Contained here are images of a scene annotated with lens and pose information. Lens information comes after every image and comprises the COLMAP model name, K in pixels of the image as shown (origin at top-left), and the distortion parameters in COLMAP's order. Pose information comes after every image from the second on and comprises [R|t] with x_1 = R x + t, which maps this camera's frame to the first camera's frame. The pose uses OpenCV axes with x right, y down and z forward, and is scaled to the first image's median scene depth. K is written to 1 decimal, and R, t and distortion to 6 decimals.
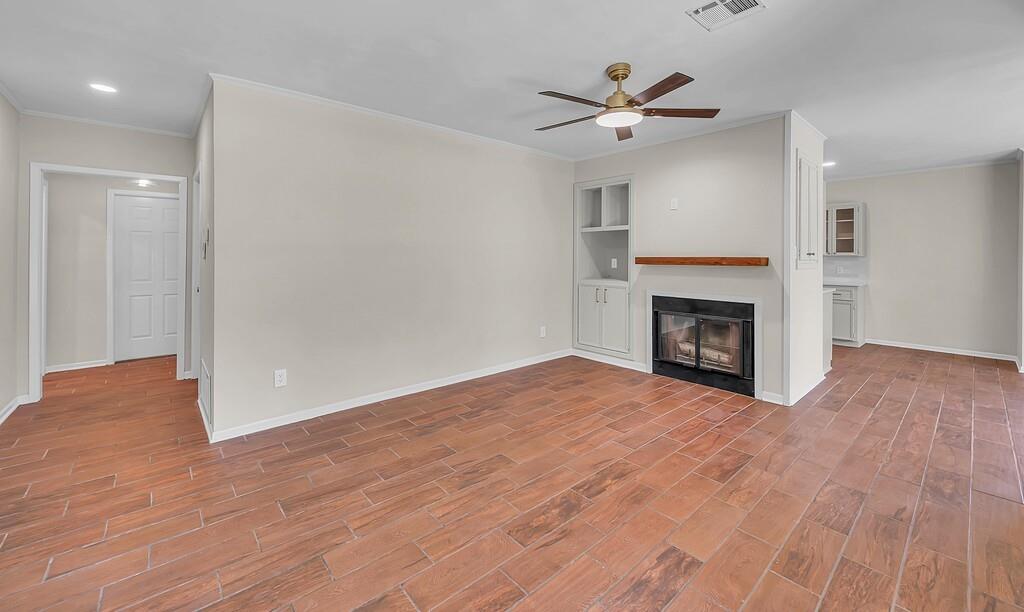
lens RADIAL K [[409.2, 0, 513.5], [0, 409.2, 257.3], [0, 0, 1]] dist [0.002104, 0.000057]
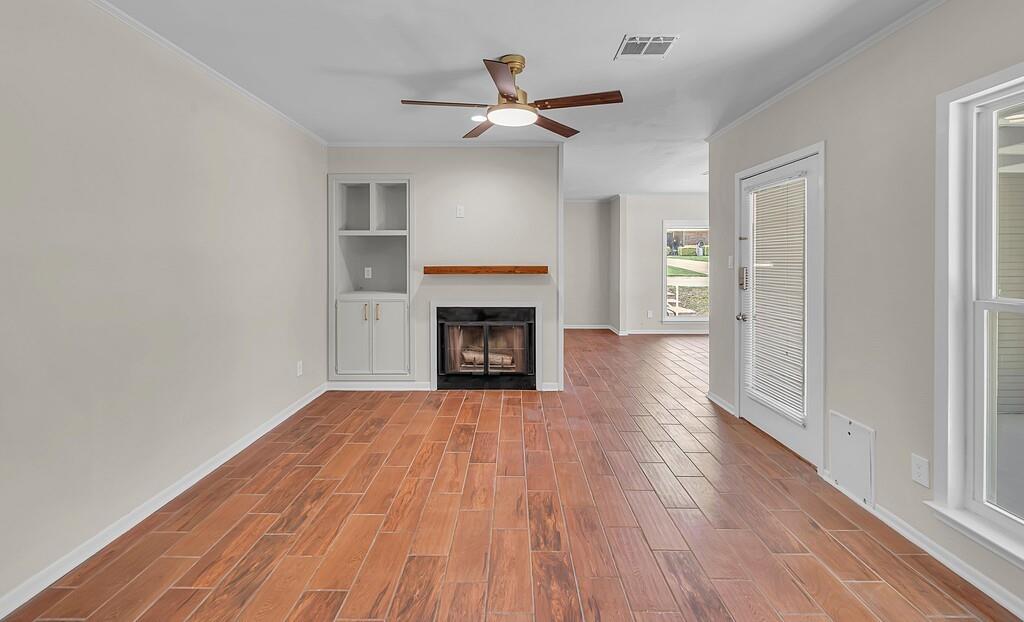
lens RADIAL K [[418.5, 0, 507.0], [0, 418.5, 261.1], [0, 0, 1]] dist [0.000143, -0.000101]
pose [[0.668096, -0.003487, 0.744067, -0.307419], [0.004633, 0.999989, 0.000526, -0.013398], [-0.744061, 0.003096, 0.668105, 0.275712]]
